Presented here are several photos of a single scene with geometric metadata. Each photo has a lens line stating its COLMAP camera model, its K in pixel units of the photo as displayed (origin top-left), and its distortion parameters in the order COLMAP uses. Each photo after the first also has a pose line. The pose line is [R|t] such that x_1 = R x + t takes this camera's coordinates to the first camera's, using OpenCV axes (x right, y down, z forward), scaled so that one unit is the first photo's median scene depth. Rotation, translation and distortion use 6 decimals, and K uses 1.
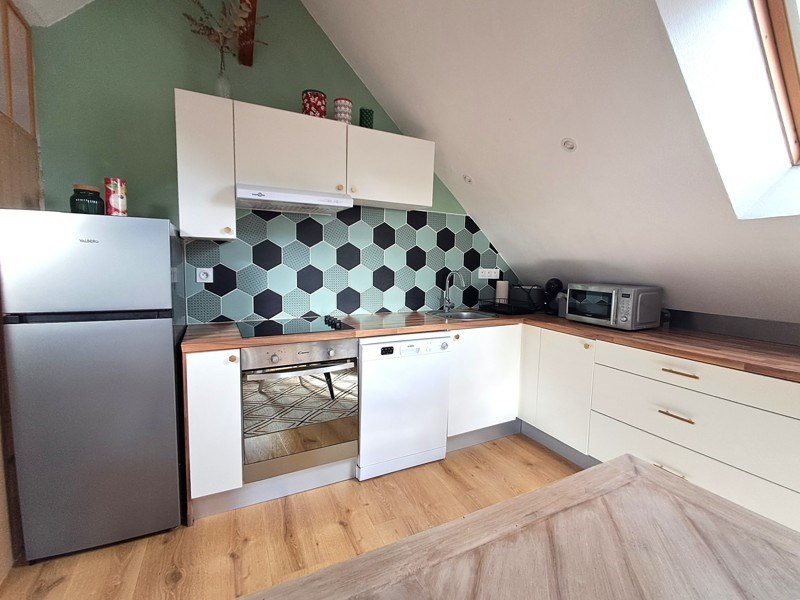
lens RADIAL K [[364.8, 0, 403.0], [0, 364.8, 301.8], [0, 0, 1]] dist [-0.002132, 0.001235]
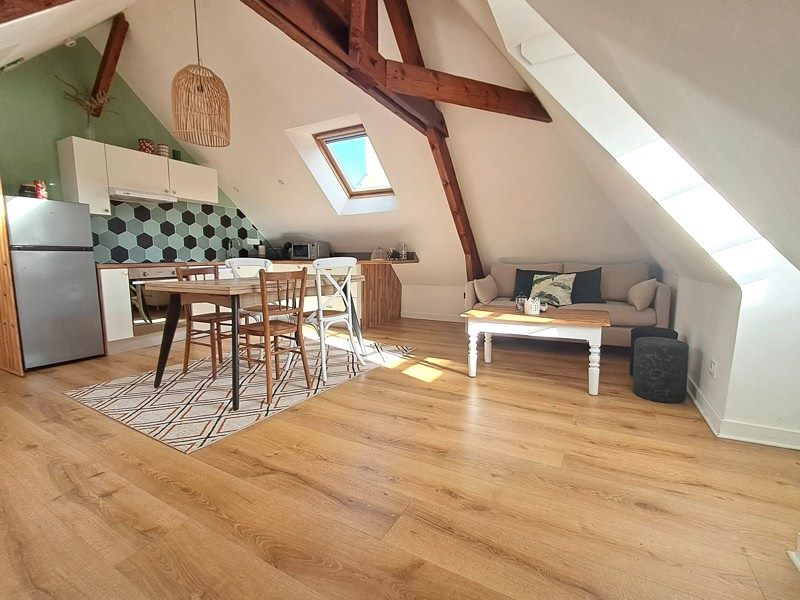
lens RADIAL K [[364.8, 0, 405.9], [0, 364.8, 296.7], [0, 0, 1]] dist [-0.002132, 0.001235]
pose [[0.816884, -0.085768, 0.570389, -0.264888], [0.083808, 0.996038, 0.029746, 0.270677], [-0.570680, 0.023505, 0.820836, -1.196339]]
